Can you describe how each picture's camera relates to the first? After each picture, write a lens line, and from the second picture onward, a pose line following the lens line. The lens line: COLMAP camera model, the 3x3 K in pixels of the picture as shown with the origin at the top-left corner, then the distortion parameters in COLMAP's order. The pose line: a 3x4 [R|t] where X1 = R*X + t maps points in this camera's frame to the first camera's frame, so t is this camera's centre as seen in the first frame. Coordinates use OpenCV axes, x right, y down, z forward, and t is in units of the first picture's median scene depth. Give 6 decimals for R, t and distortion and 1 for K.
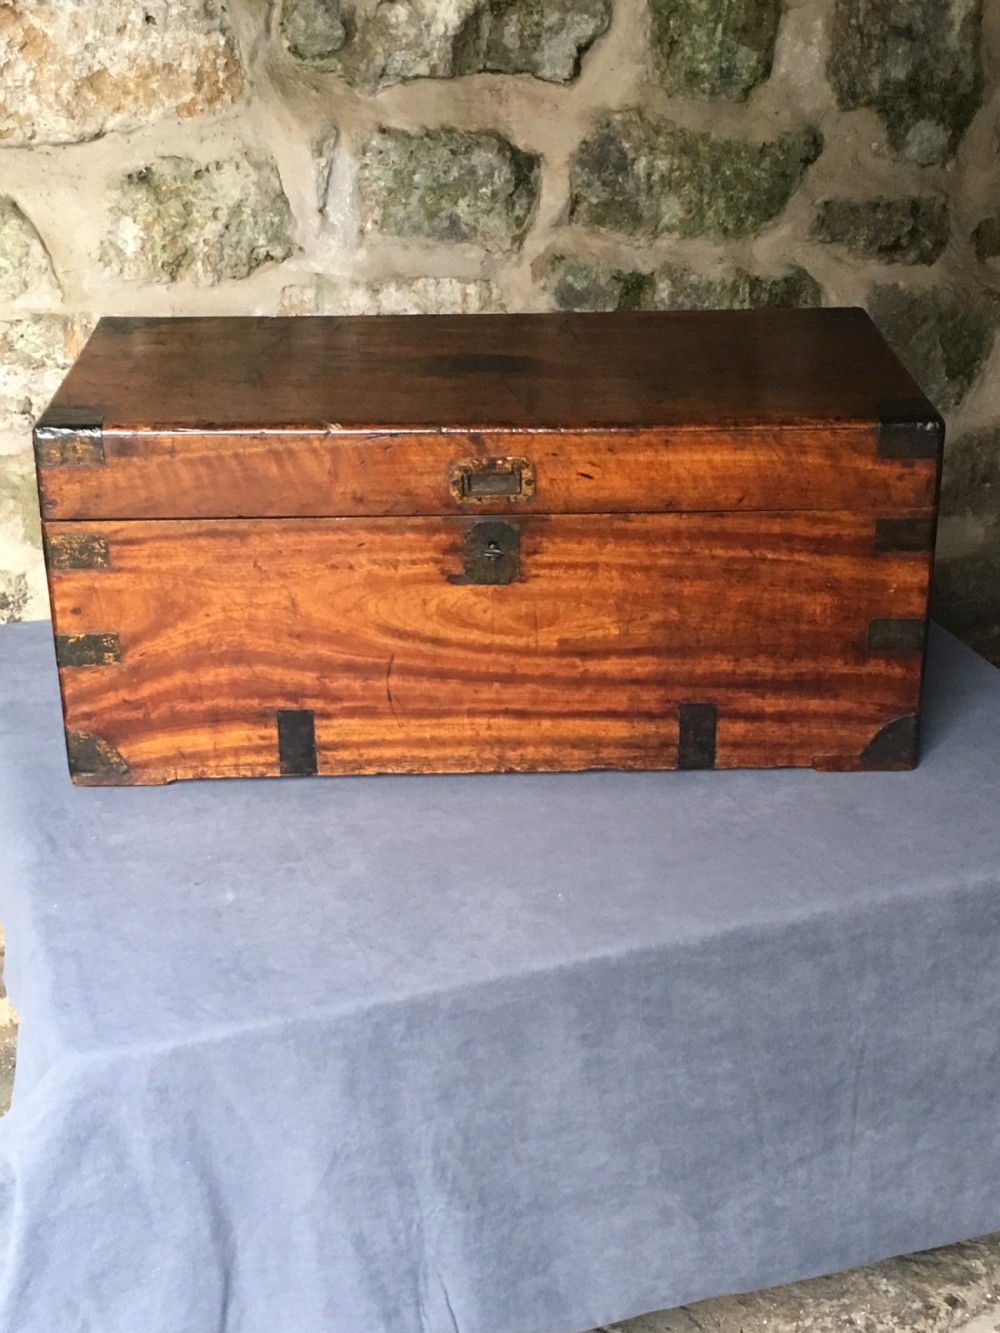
lens RADIAL K [[2003.7, 0, 505.4], [0, 2003.7, 671.1], [0, 0, 1]] dist [0.057723, 0.038287]
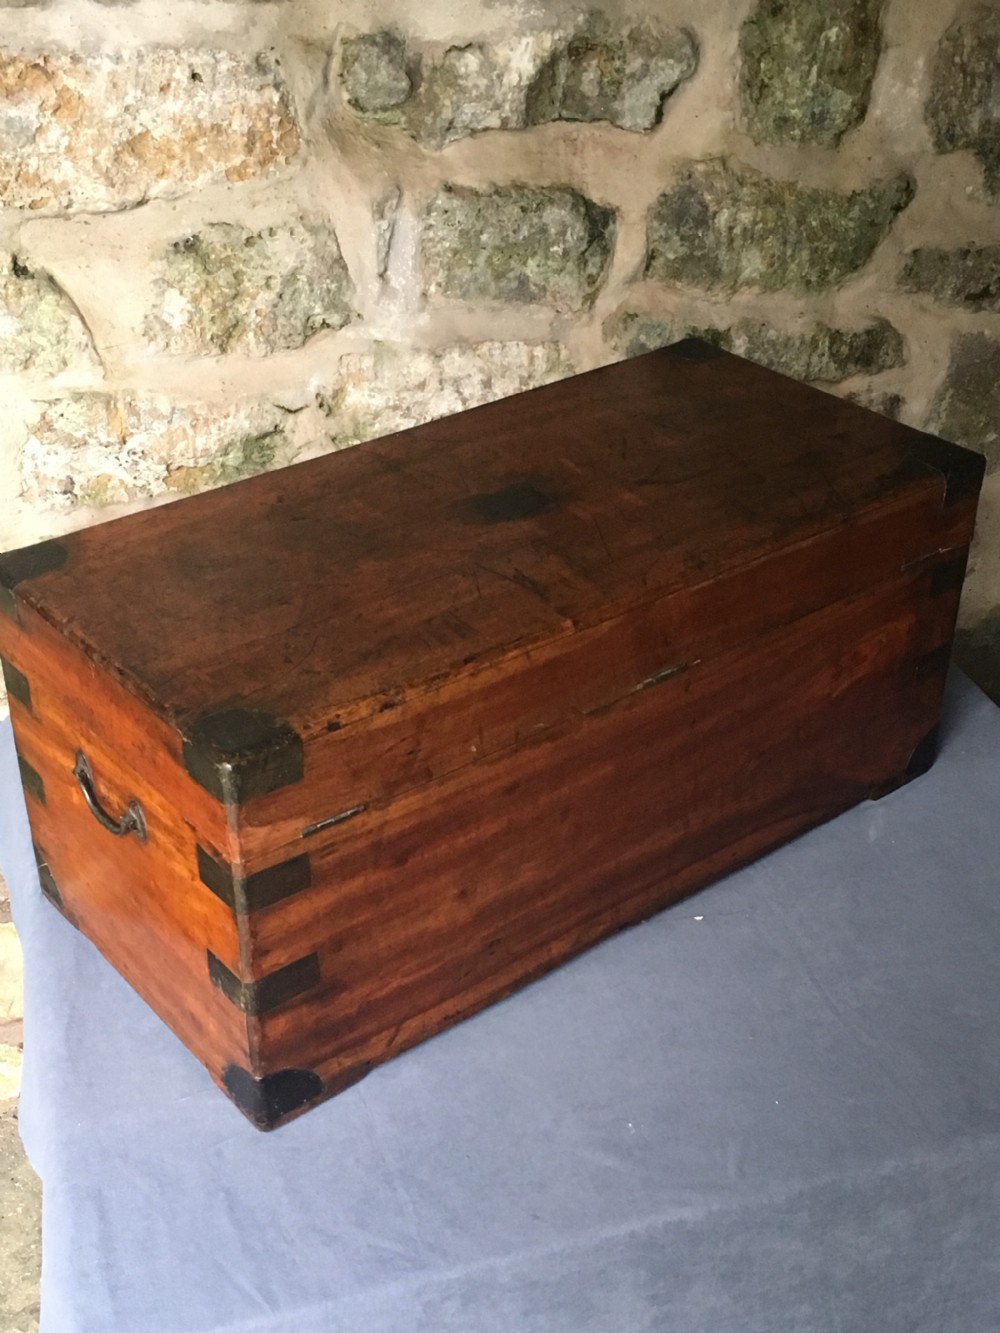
lens RADIAL K [[1715.9, 0, 505.9], [0, 1715.9, 670.6], [0, 0, 1]] dist [0.083387, -0.088552]
pose [[0.999597, 0.023150, -0.016429, -0.015996], [-0.021047, 0.992753, 0.118313, -0.138945], [0.019049, -0.117919, 0.992840, 0.178639]]
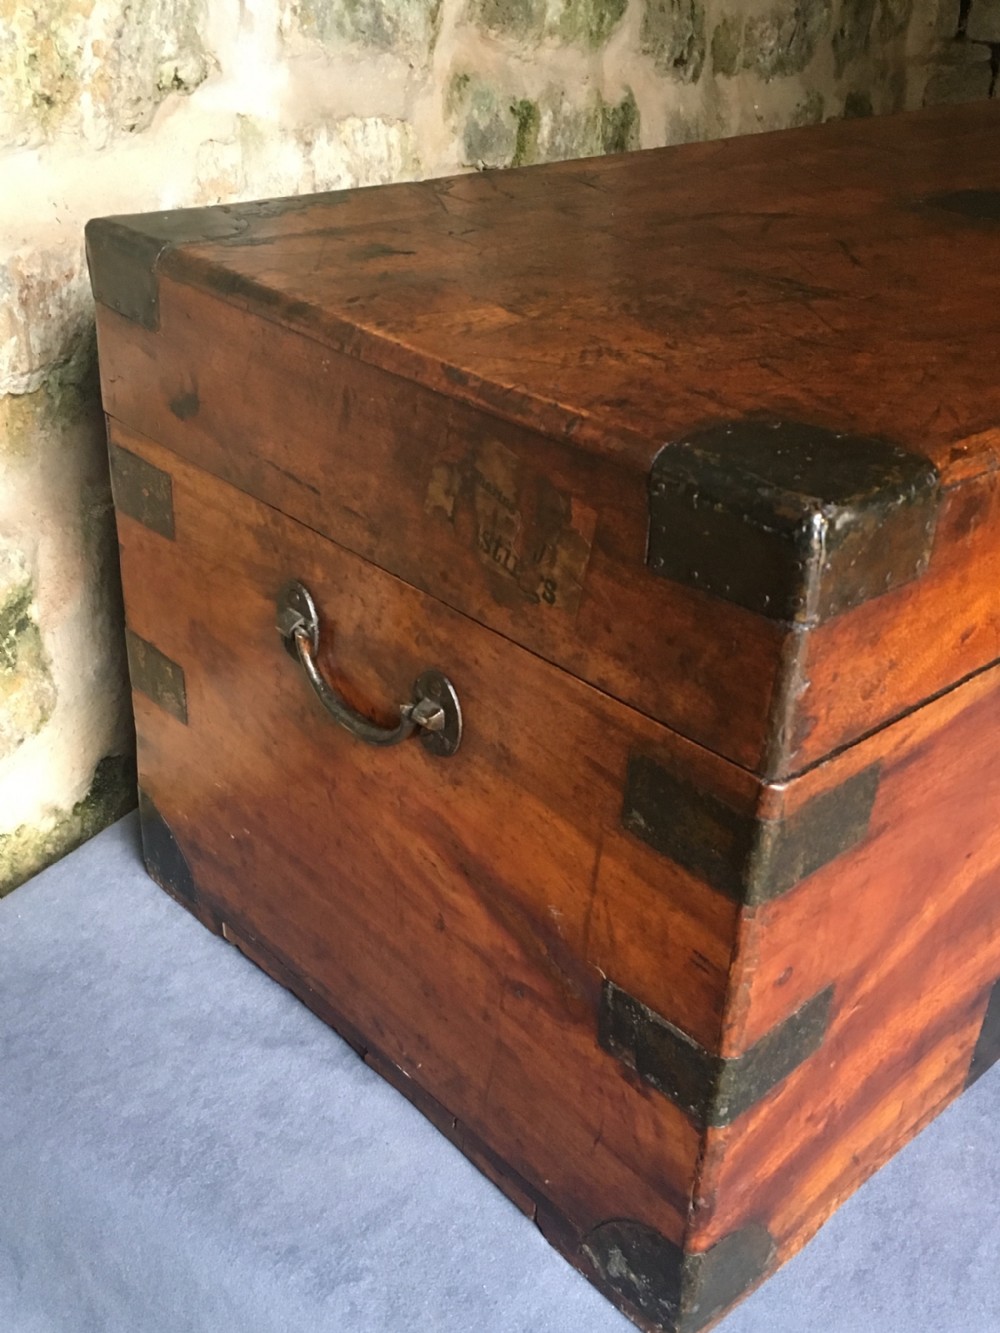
lens RADIAL K [[1444.3, 0, 507.0], [0, 1444.3, 669.7], [0, 0, 1]] dist [0.110814, -0.180627]
pose [[0.743689, -0.291514, 0.601620, -0.309780], [0.222370, 0.956544, 0.188611, -0.113777], [-0.630459, -0.006486, 0.776195, 0.647500]]
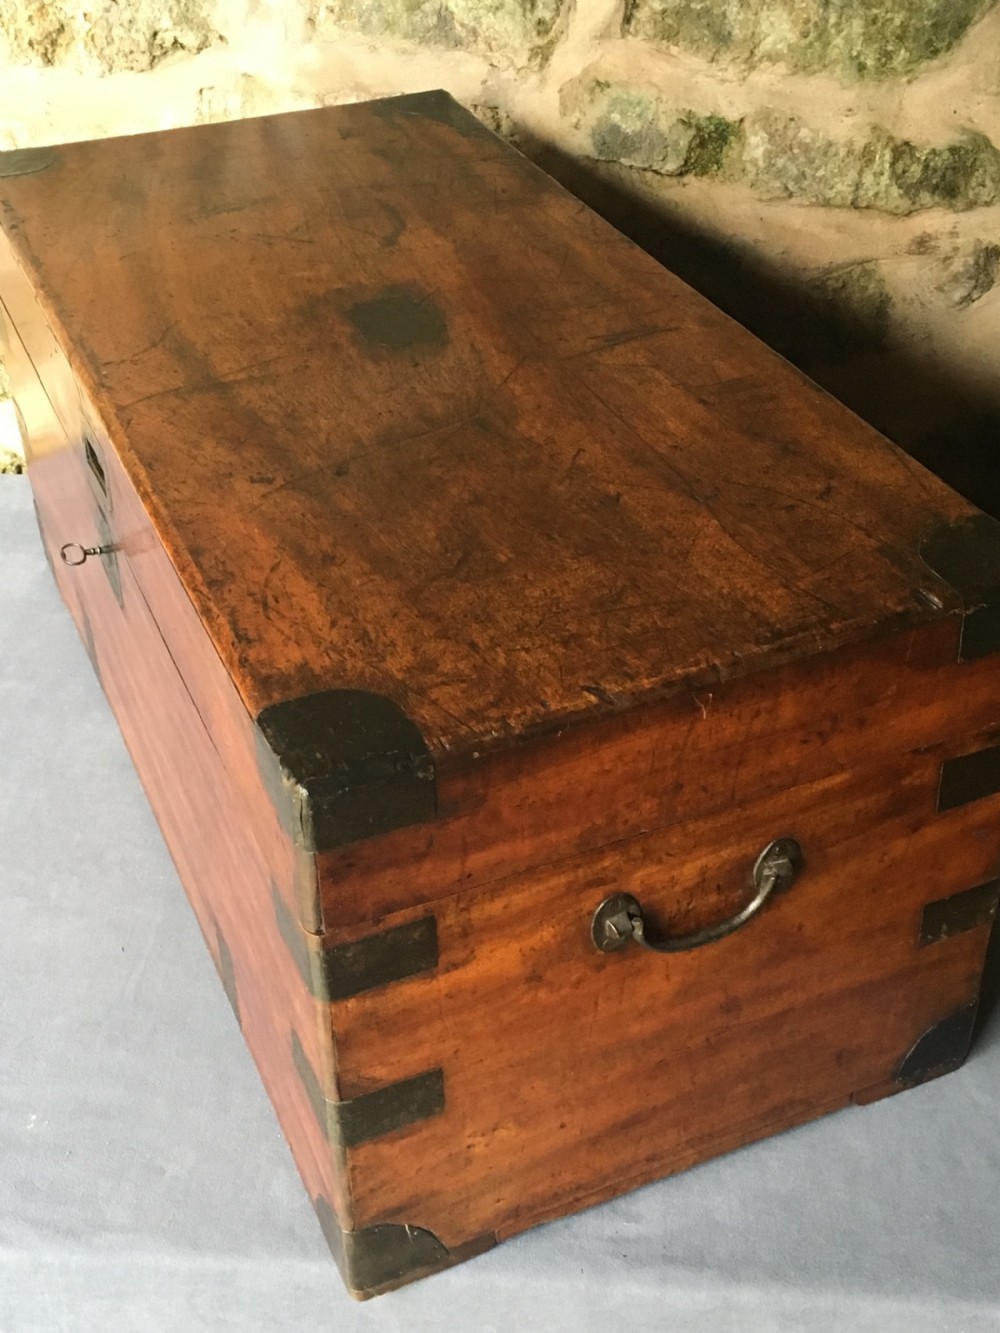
lens RADIAL K [[1715.9, 0, 505.9], [0, 1715.9, 670.6], [0, 0, 1]] dist [0.083387, -0.088552]
pose [[0.925437, 0.223911, -0.305665, 0.237811], [-0.158388, 0.961454, 0.224765, -0.142774], [0.344210, -0.159592, 0.925230, 0.397138]]
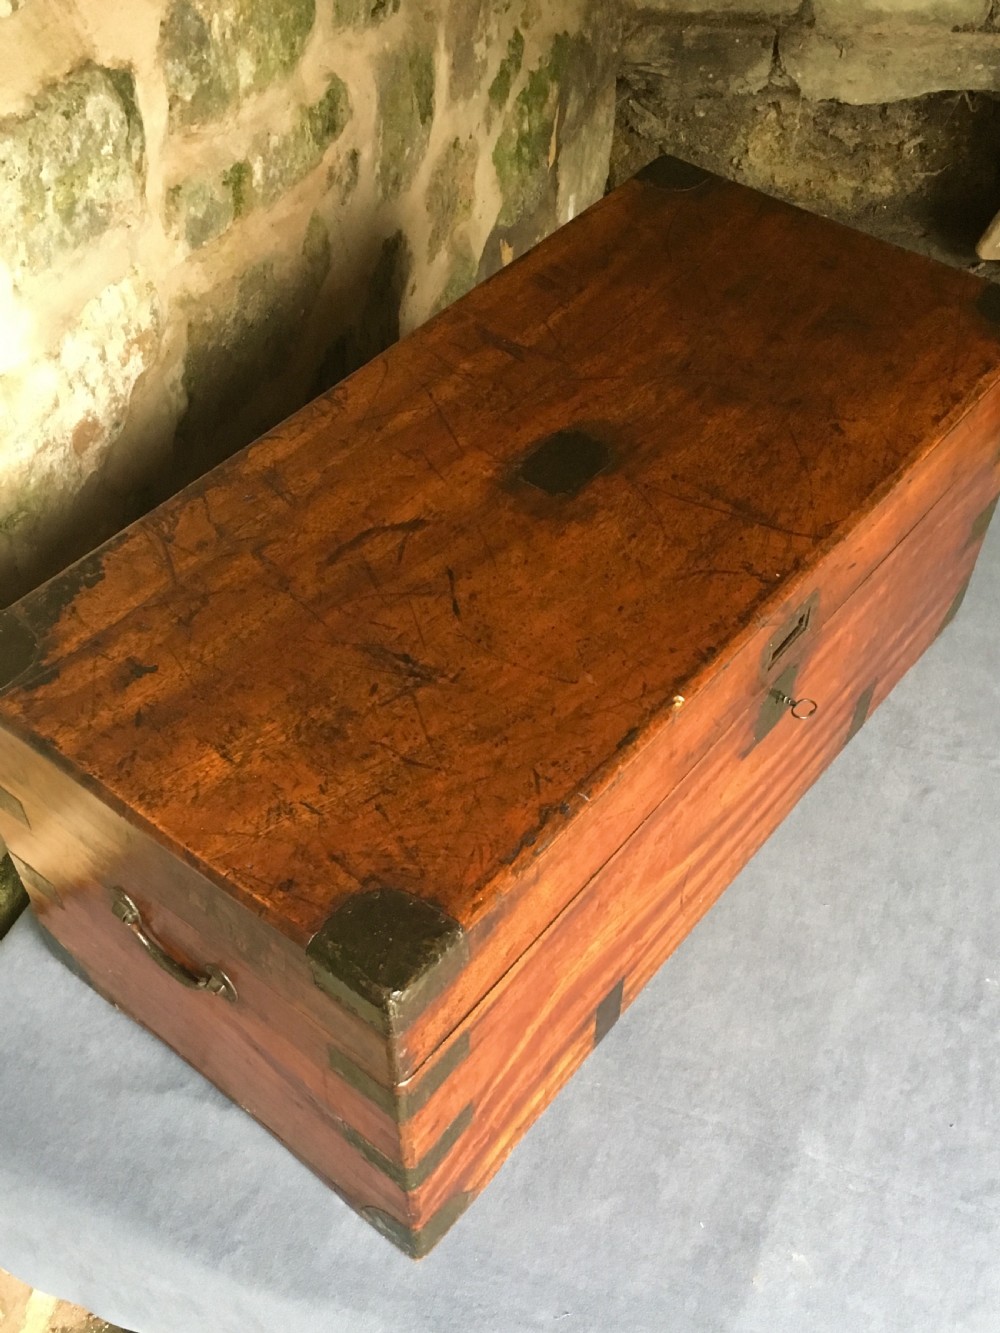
lens RADIAL K [[1440.8, 0, 506.5], [0, 1440.8, 671.1], [0, 0, 1]] dist [0.094247, -0.131093]
pose [[0.643199, -0.563507, 0.518415, -0.284330], [0.311574, 0.811076, 0.495053, -0.300129], [-0.699440, -0.156892, 0.697258, 0.526642]]
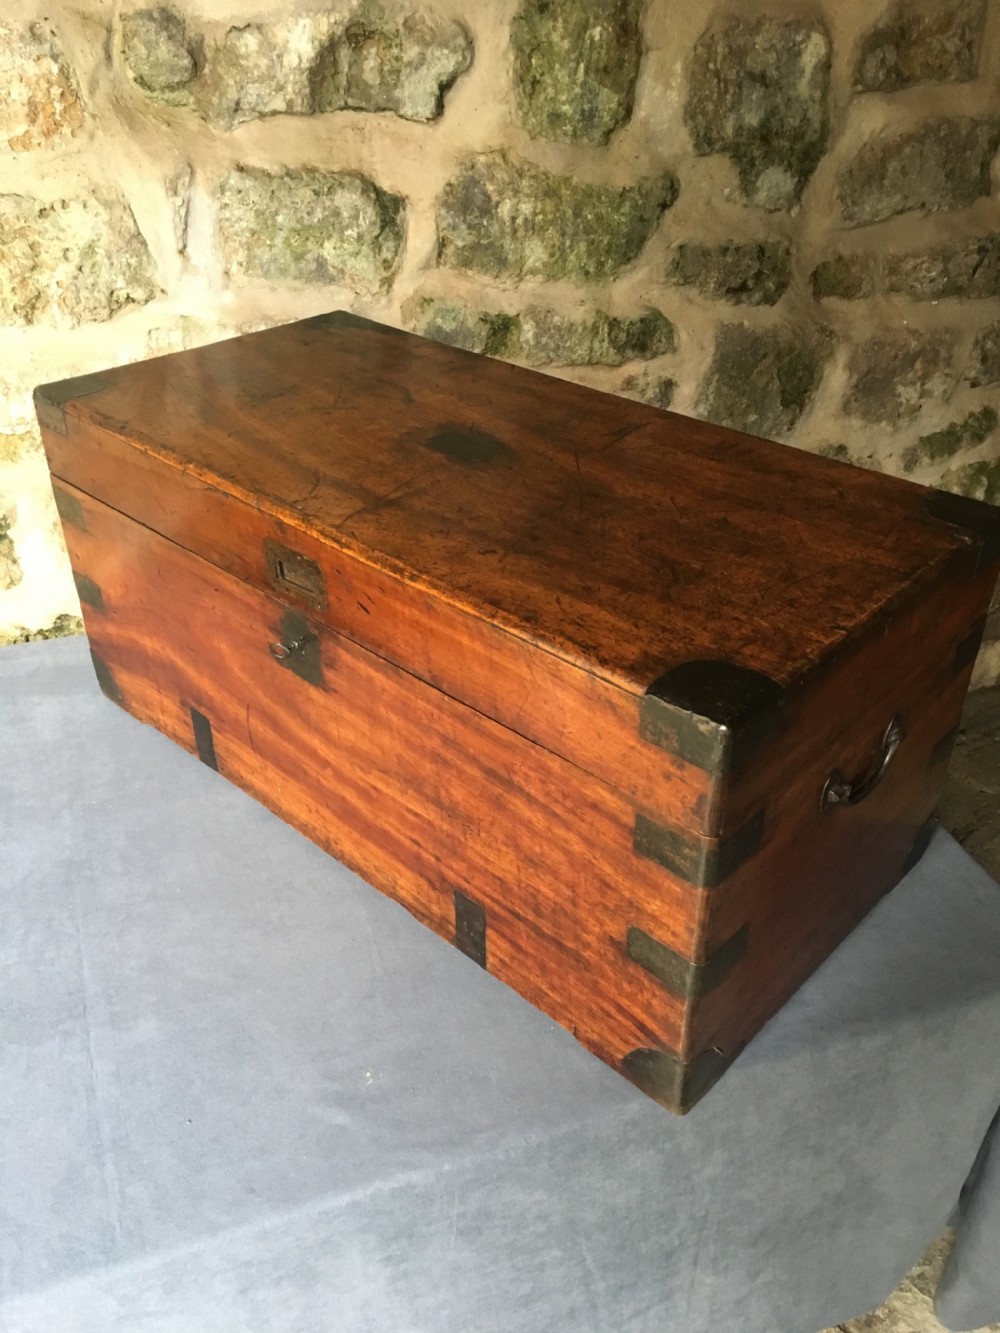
lens RADIAL K [[1134.9, 0, 504.3], [0, 1134.9, 668.3], [0, 0, 1]] dist [0.092272, -0.132105]
pose [[0.999793, 0.002380, 0.020221, 0.057004], [-0.005194, 0.990099, 0.140274, -0.102016], [-0.019687, -0.140350, 0.989906, 0.389191]]
